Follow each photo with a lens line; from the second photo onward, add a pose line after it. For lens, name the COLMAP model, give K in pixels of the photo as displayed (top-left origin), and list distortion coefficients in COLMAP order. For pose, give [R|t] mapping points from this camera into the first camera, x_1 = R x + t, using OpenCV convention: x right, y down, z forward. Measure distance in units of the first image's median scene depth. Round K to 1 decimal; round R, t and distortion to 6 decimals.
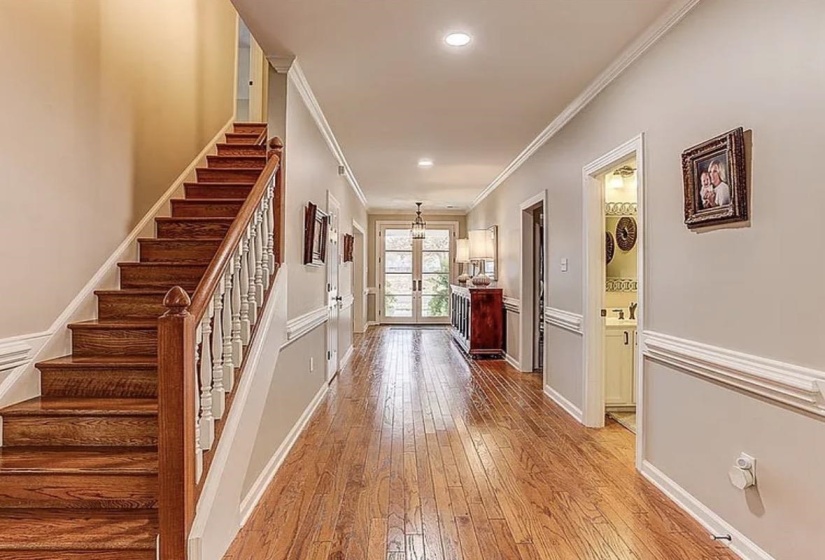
lens RADIAL K [[424.0, 0, 402.6], [0, 424.0, 280.7], [0, 0, 1]] dist [-0.012574, 0.000279]
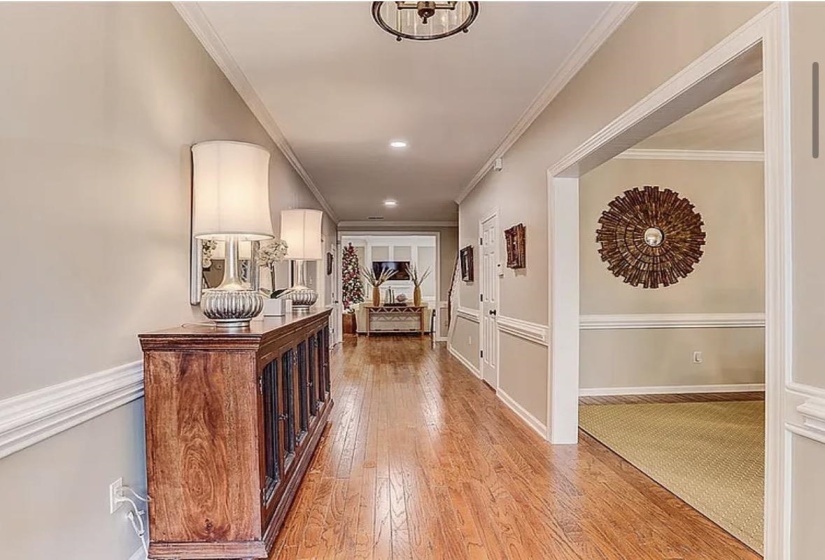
lens RADIAL K [[424.0, 0, 402.6], [0, 424.0, 280.7], [0, 0, 1]] dist [-0.012574, 0.000279]
pose [[0.997108, -0.004419, 0.075864, -0.012274], [0.006990, 0.999409, -0.033654, 0.020203], [-0.075671, 0.034087, 0.996550, -1.096564]]
